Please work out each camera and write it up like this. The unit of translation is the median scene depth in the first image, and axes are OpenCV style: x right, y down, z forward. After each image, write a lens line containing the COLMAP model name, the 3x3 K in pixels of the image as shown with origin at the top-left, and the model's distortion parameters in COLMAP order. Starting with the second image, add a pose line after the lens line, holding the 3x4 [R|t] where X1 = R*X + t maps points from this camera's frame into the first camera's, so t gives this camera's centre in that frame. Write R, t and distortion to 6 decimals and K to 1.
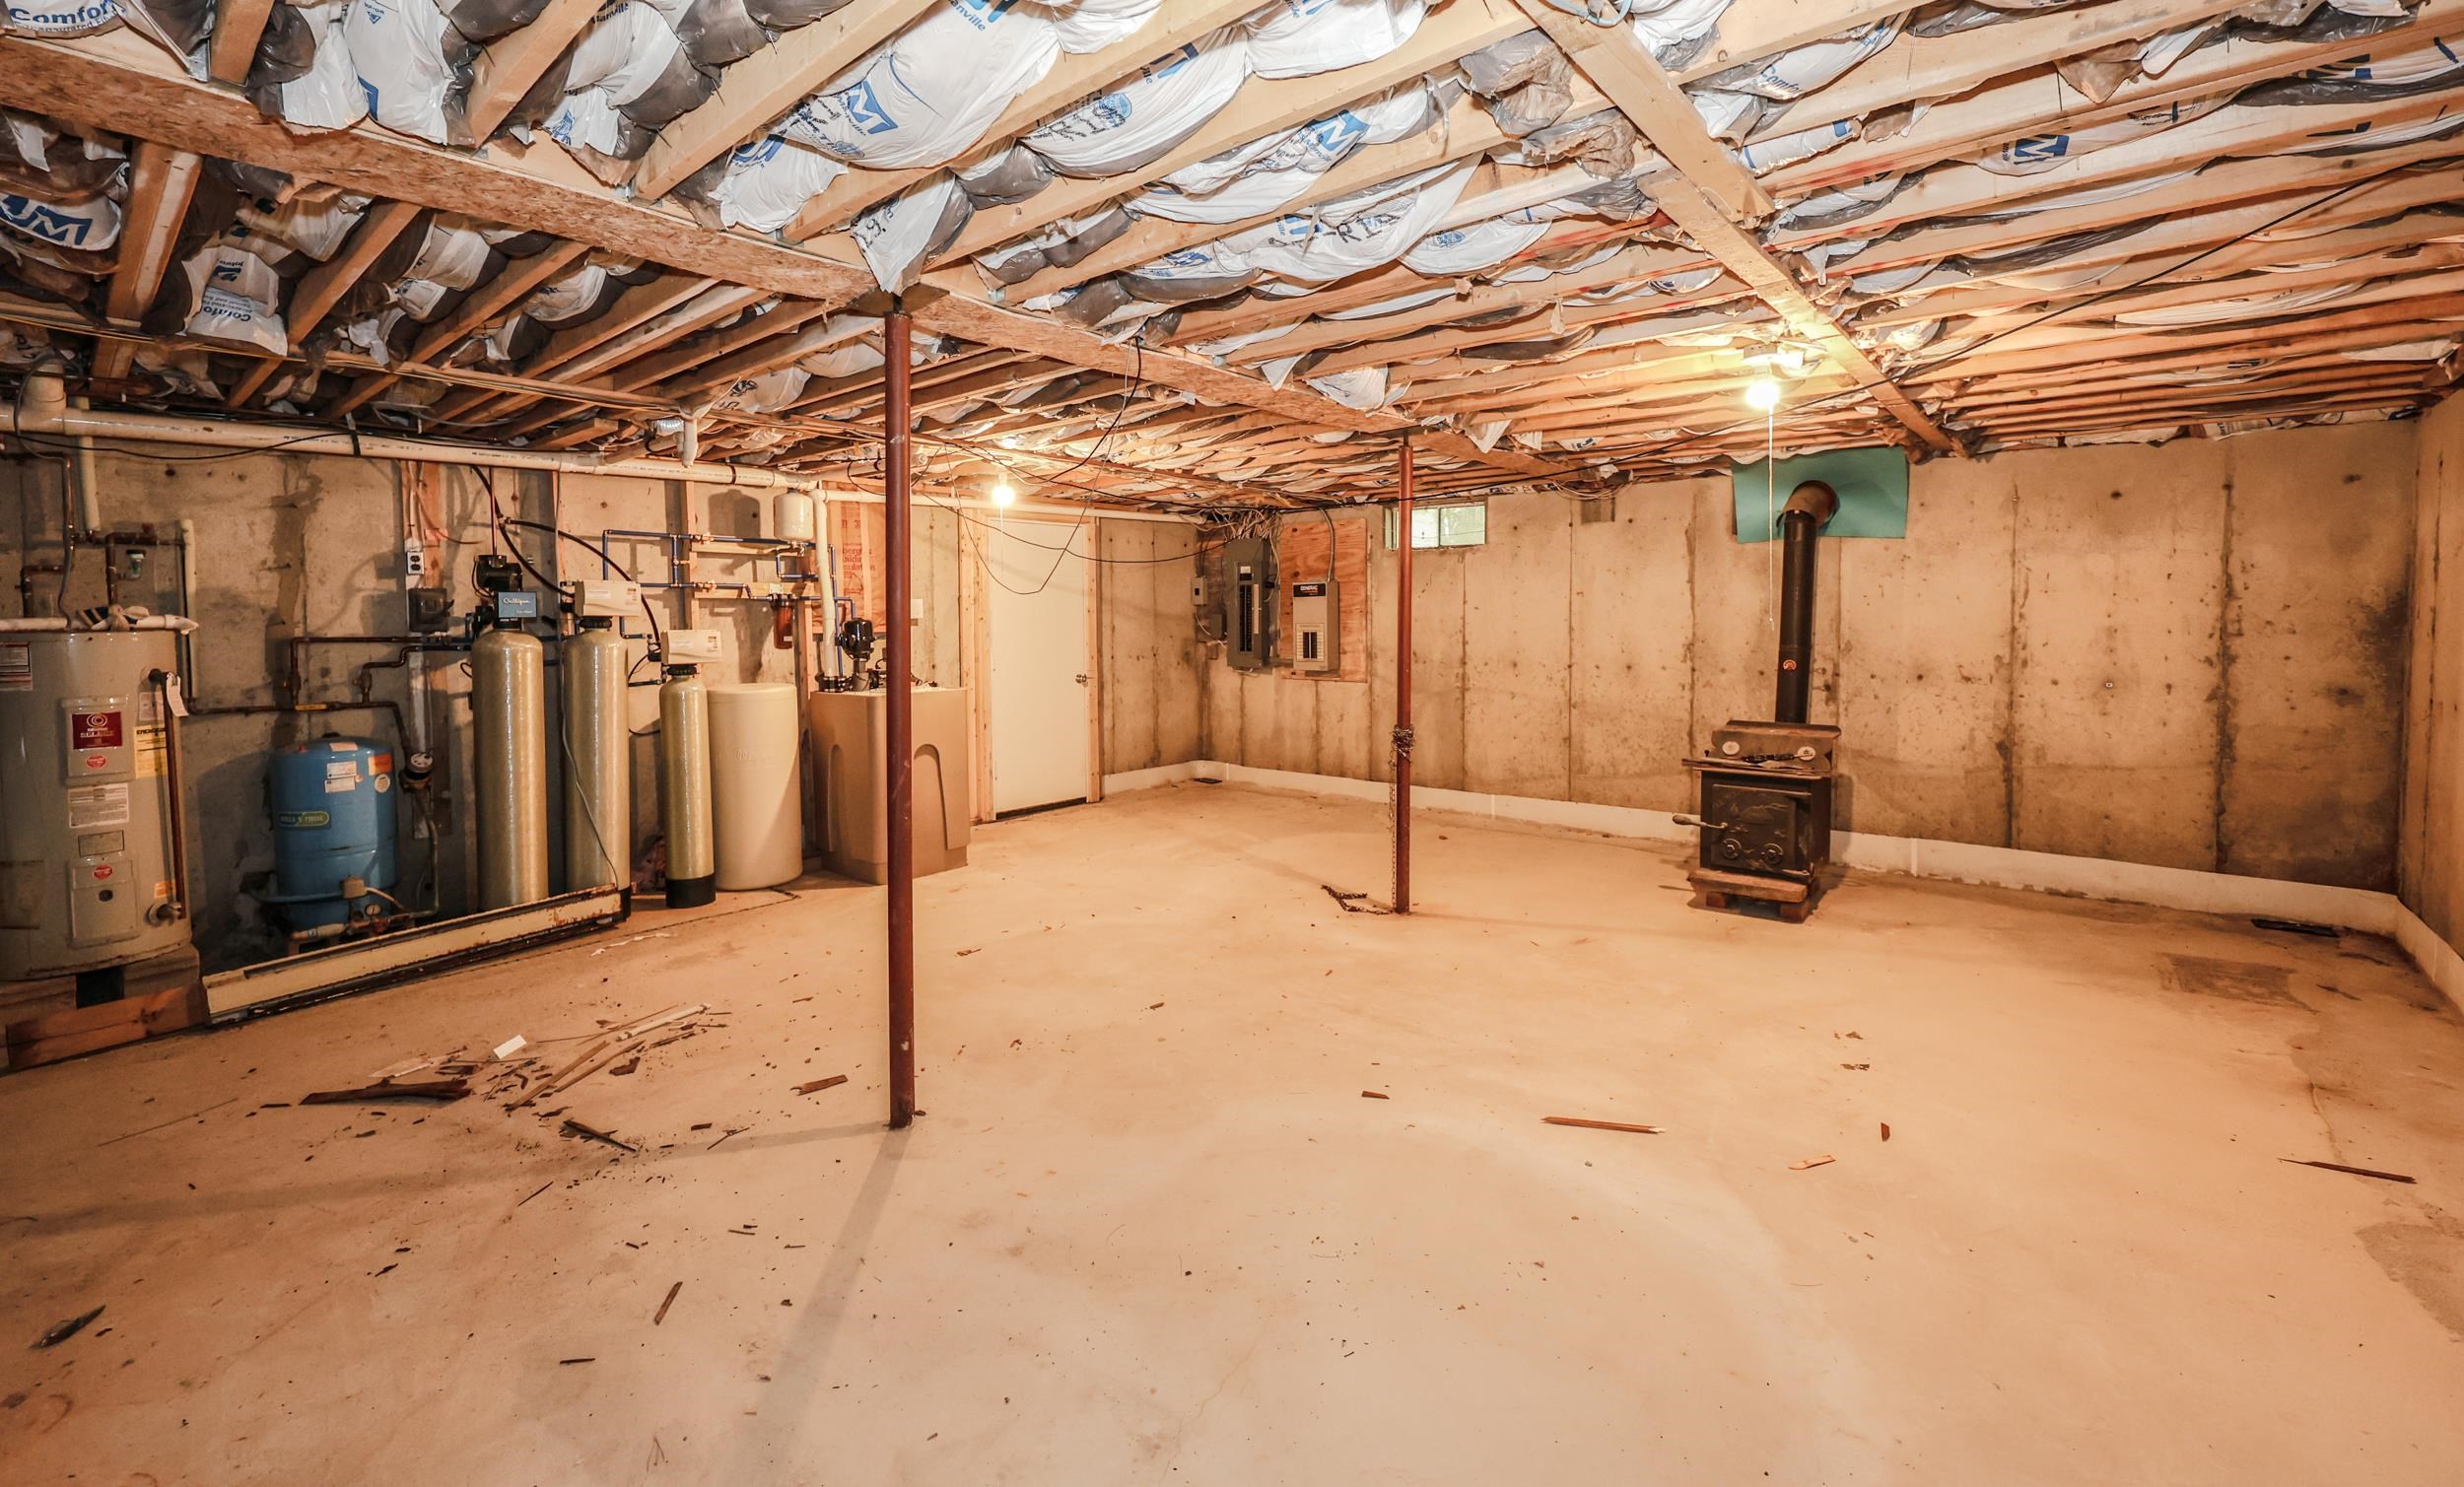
lens RADIAL K [[1009.0, 0, 1233.7], [0, 1009.0, 674.4], [0, 0, 1]] dist [-0.000002, -0.000004]
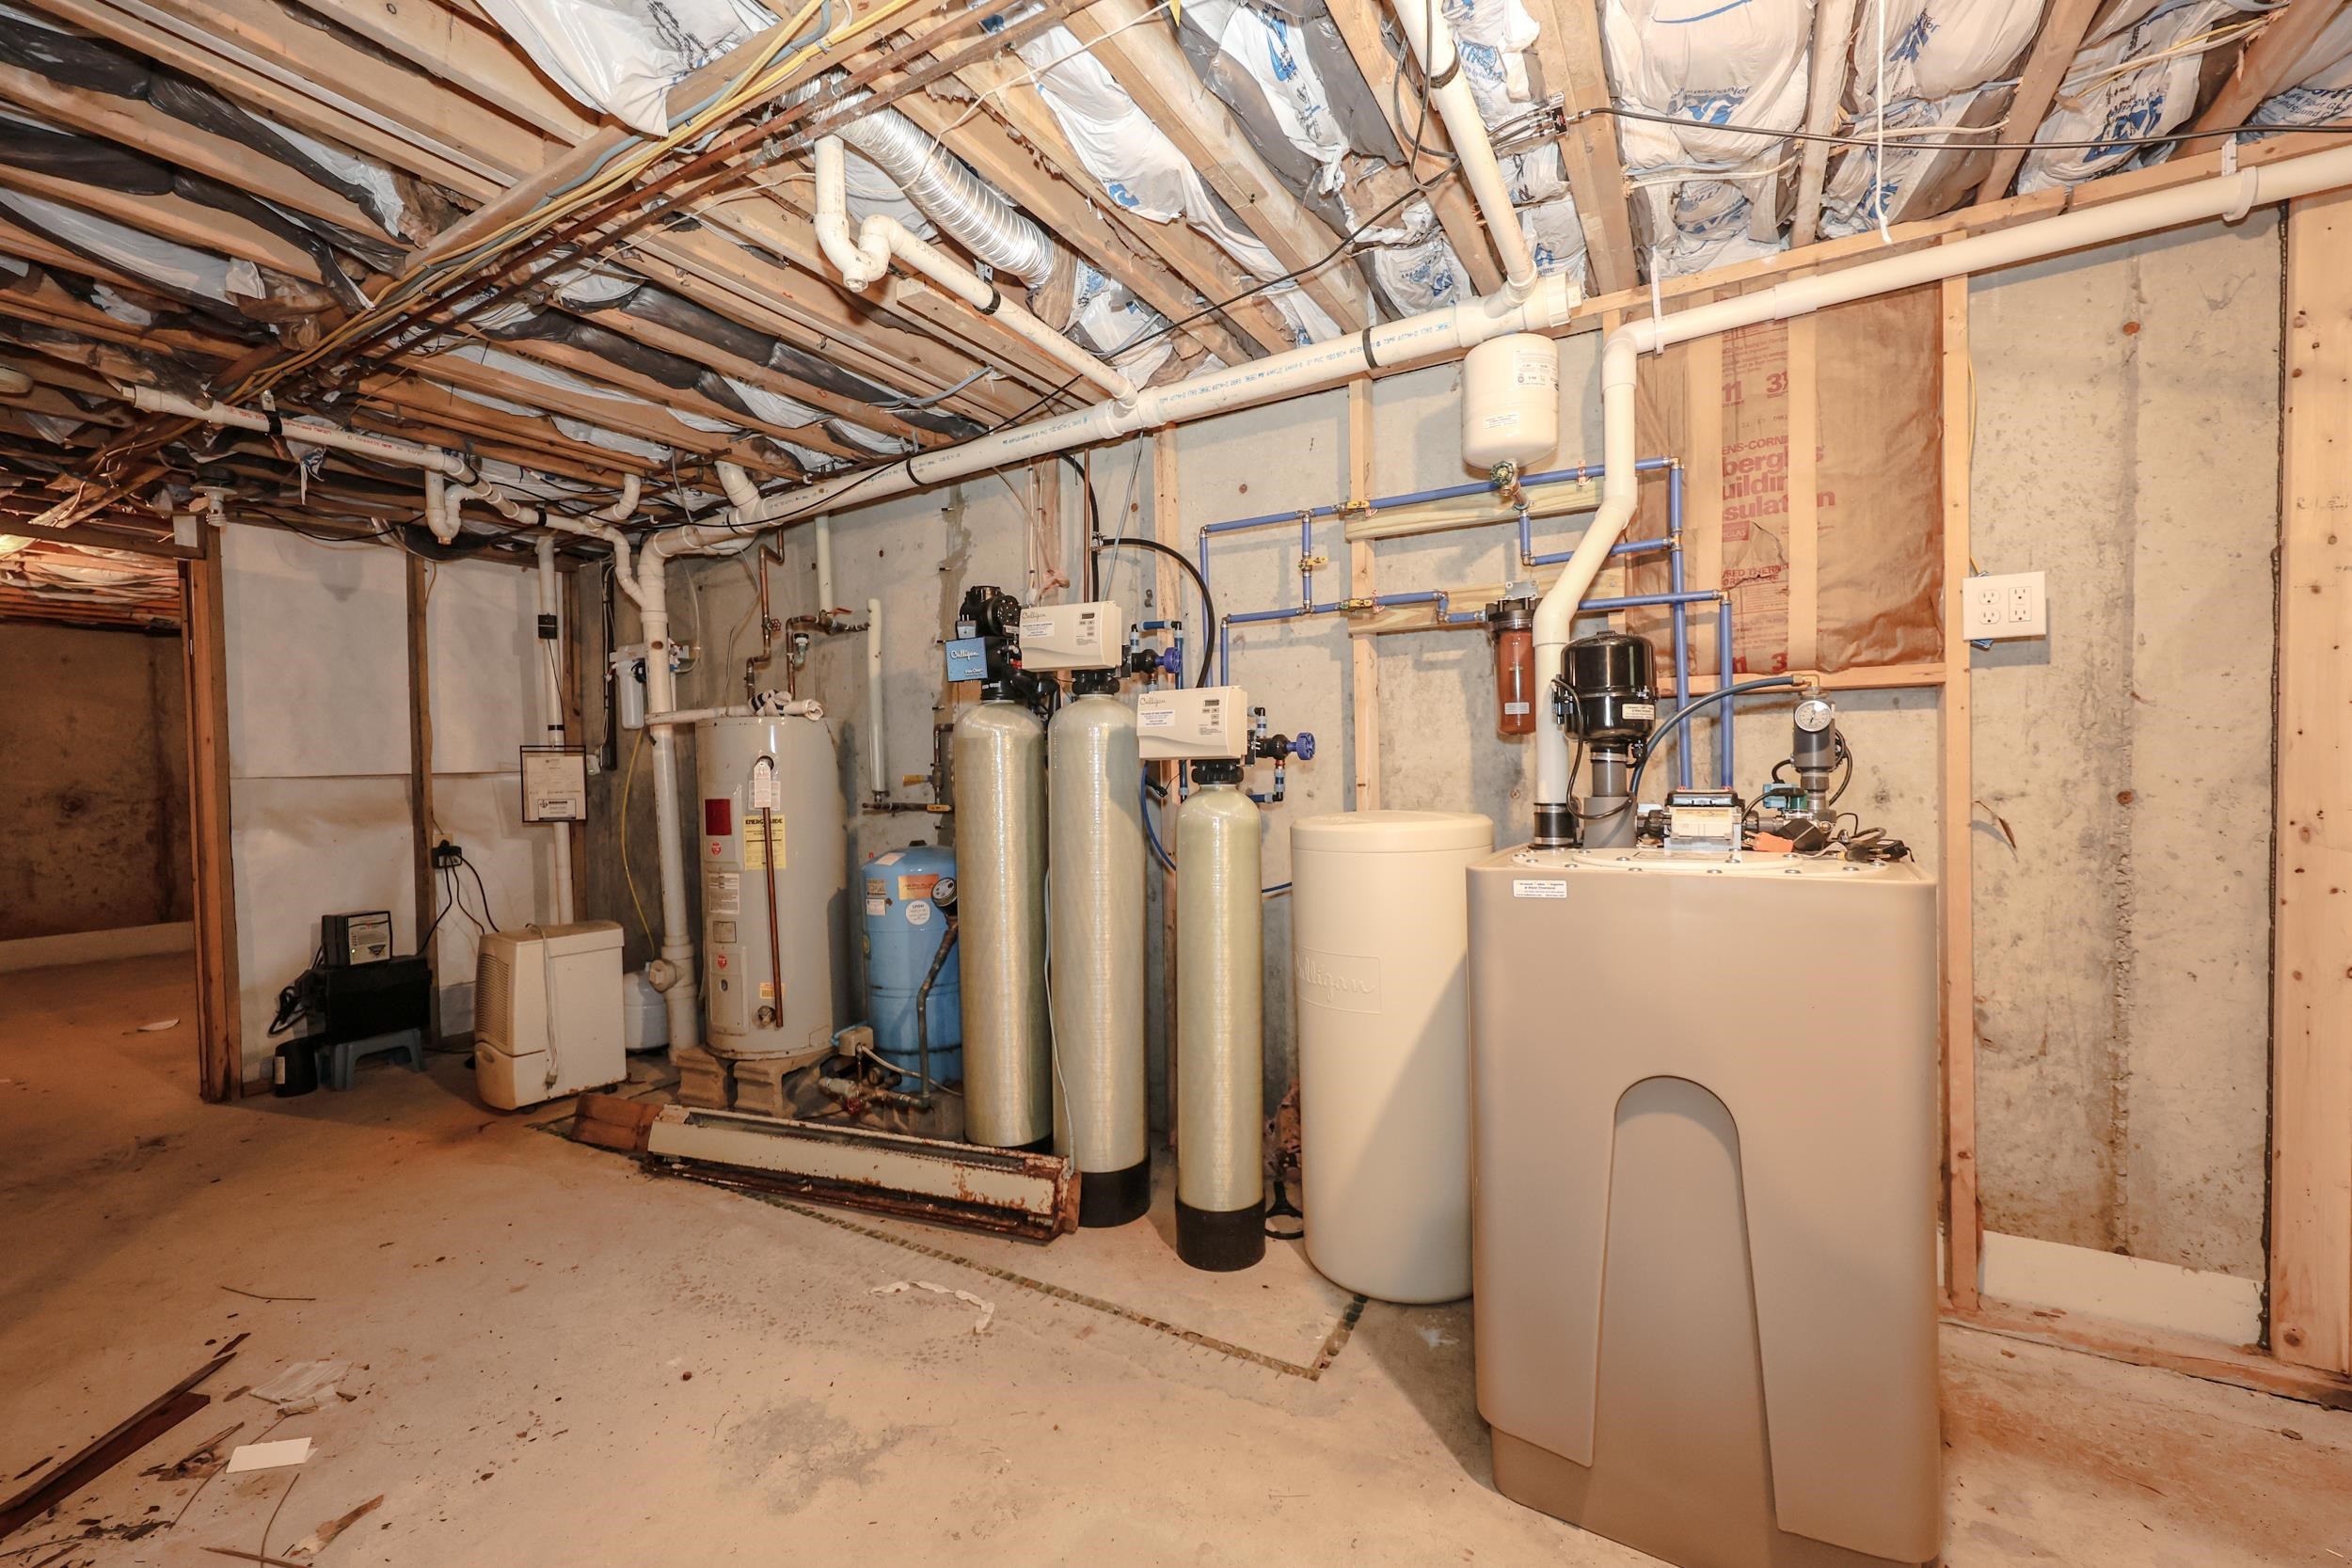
lens RADIAL K [[947.6, 0, 1176.0], [0, 947.6, 784.0], [0, 0, 1]] dist [0.000830, 0.000081]
pose [[0.187759, 0.030322, -0.981747, -0.113413], [-0.033332, 0.999144, 0.024484, -0.012811], [0.981649, 0.028127, 0.188609, 1.087860]]
